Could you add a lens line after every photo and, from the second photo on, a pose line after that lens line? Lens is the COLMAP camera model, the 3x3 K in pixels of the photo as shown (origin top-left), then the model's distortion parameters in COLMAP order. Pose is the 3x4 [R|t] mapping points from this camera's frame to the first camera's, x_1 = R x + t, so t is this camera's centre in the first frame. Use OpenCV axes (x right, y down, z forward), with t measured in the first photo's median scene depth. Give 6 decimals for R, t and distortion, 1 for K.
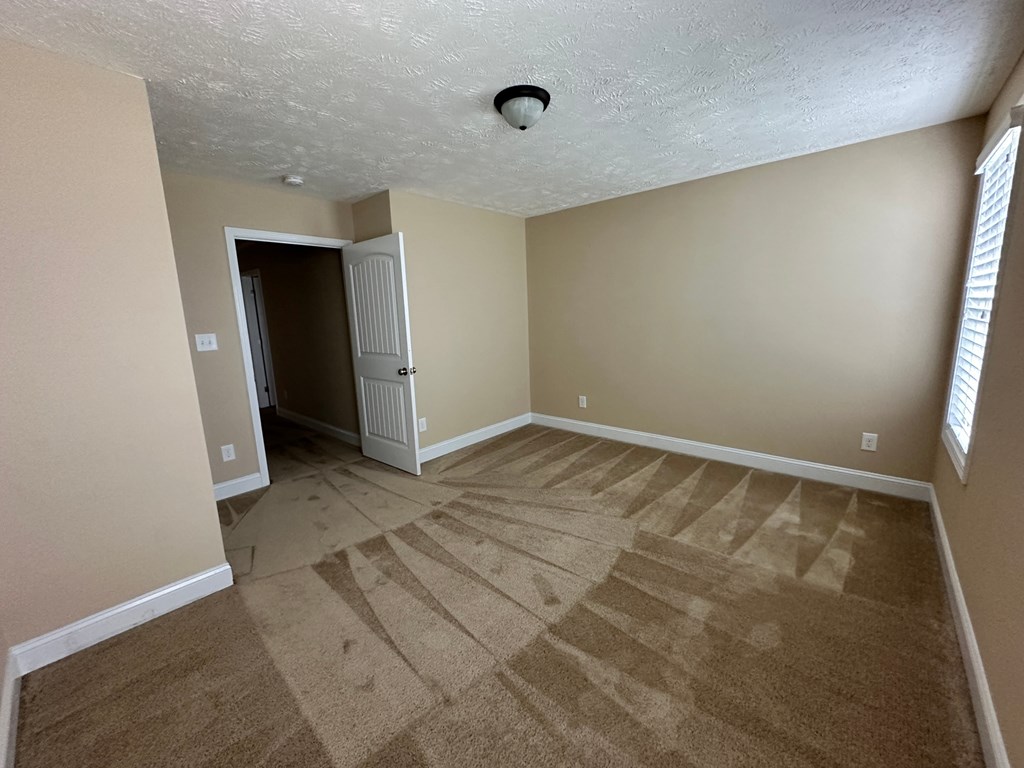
lens RADIAL K [[409.1, 0, 508.4], [0, 409.1, 386.8], [0, 0, 1]] dist [-0.006619, 0.001282]
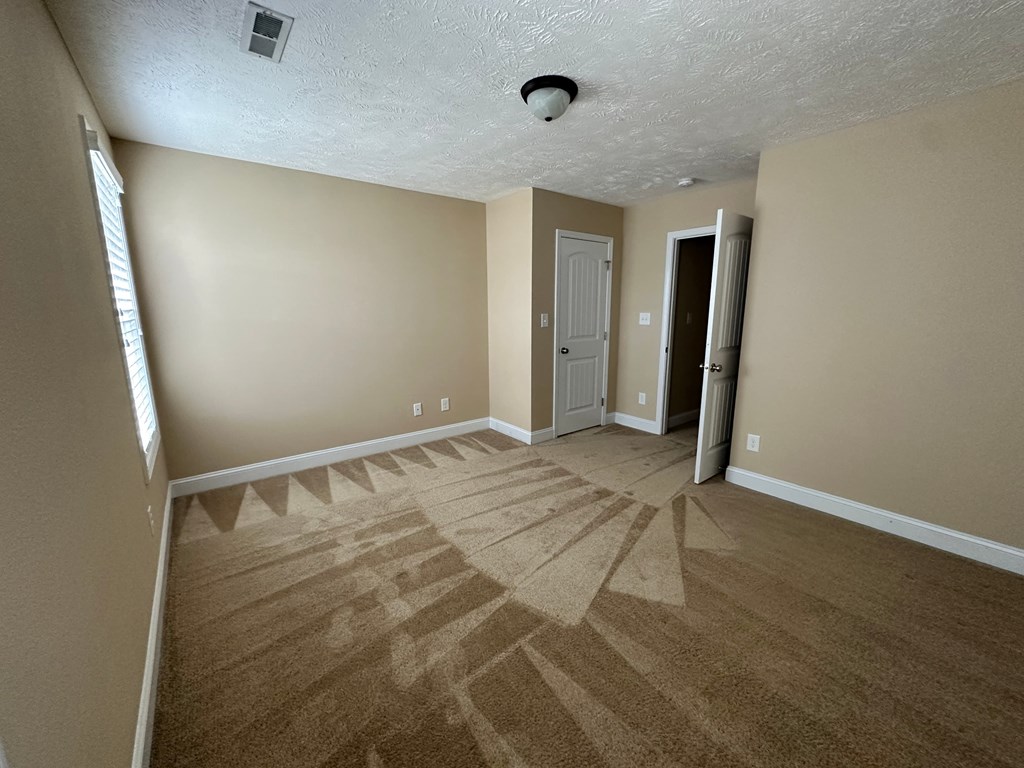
lens RADIAL K [[409.1, 0, 509.9], [0, 409.1, 379.5], [0, 0, 1]] dist [-0.006619, 0.001282]
pose [[-0.189885, 0.205929, -0.959967, 0.882414], [-0.171951, 0.955669, 0.239020, -0.189218], [0.966632, 0.210454, -0.146057, 0.916634]]
